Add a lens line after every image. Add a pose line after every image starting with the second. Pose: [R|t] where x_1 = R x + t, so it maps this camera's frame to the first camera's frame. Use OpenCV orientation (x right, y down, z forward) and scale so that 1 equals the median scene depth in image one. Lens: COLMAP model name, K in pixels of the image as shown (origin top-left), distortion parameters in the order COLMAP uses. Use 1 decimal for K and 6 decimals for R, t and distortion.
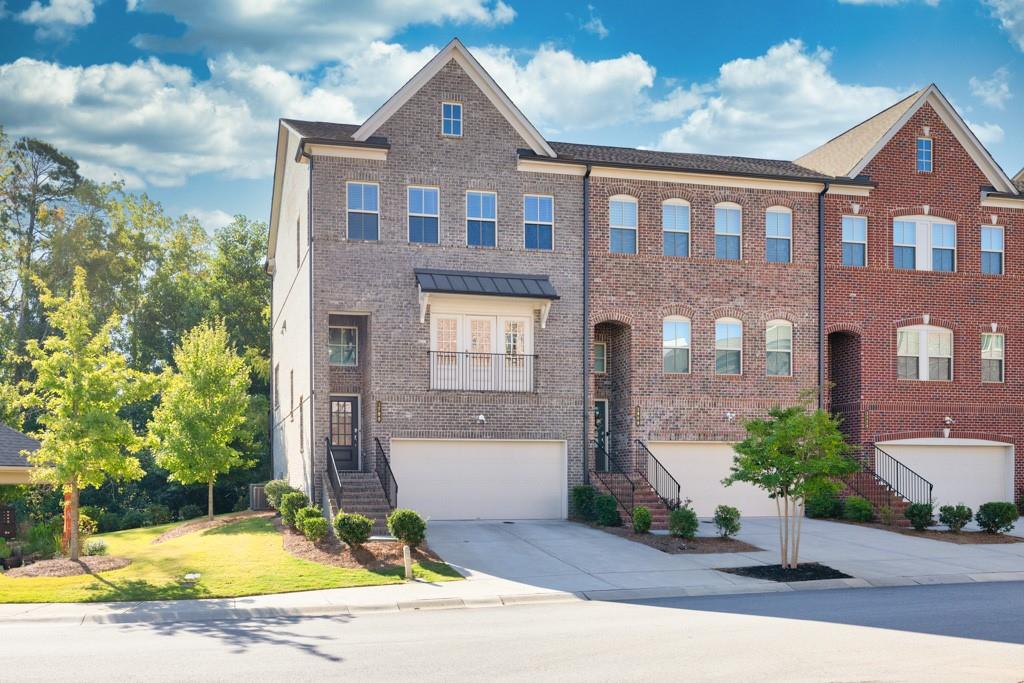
lens RADIAL K [[872.9, 0, 513.6], [0, 872.9, 343.2], [0, 0, 1]] dist [-0.017352, 0.014786]
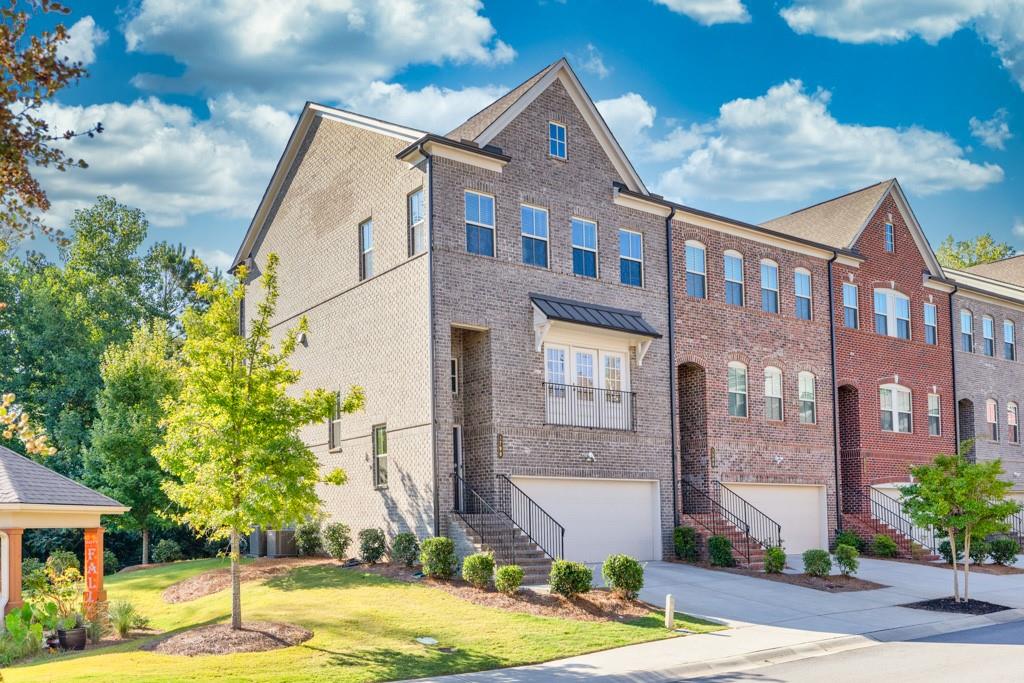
lens RADIAL K [[872.9, 0, 512.5], [0, 872.9, 339.7], [0, 0, 1]] dist [-0.017352, 0.014786]
pose [[0.915408, 0.078945, 0.394710, -0.478762], [-0.063057, 0.996597, -0.053085, 0.014756], [-0.397558, 0.023705, 0.917271, 0.148770]]
